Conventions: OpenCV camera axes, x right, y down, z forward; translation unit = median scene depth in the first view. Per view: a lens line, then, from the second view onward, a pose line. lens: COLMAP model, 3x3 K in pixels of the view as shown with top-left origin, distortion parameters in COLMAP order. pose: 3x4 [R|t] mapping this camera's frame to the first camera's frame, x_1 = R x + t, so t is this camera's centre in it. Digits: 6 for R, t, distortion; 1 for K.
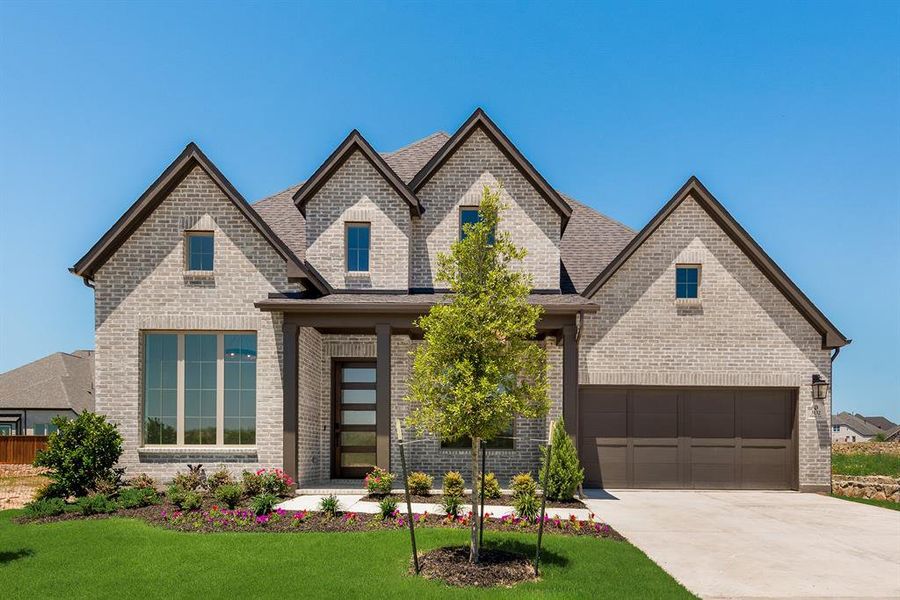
lens RADIAL K [[498.4, 0, 449.6], [0, 498.4, 296.1], [0, 0, 1]] dist [0.000412, -0.000175]
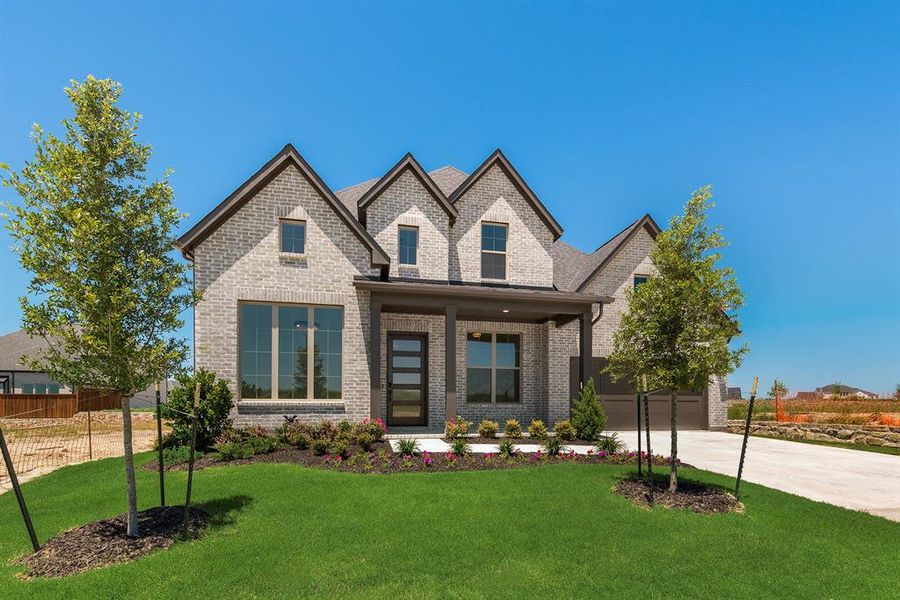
lens RADIAL K [[354.4, 0, 449.4], [0, 354.4, 302.3], [0, 0, 1]] dist [0.002193, 0.000171]
pose [[0.983072, 0.049019, 0.176538, -0.277907], [-0.052139, 0.998554, 0.013074, 0.035574], [-0.175642, -0.022057, 0.984207, 0.102160]]
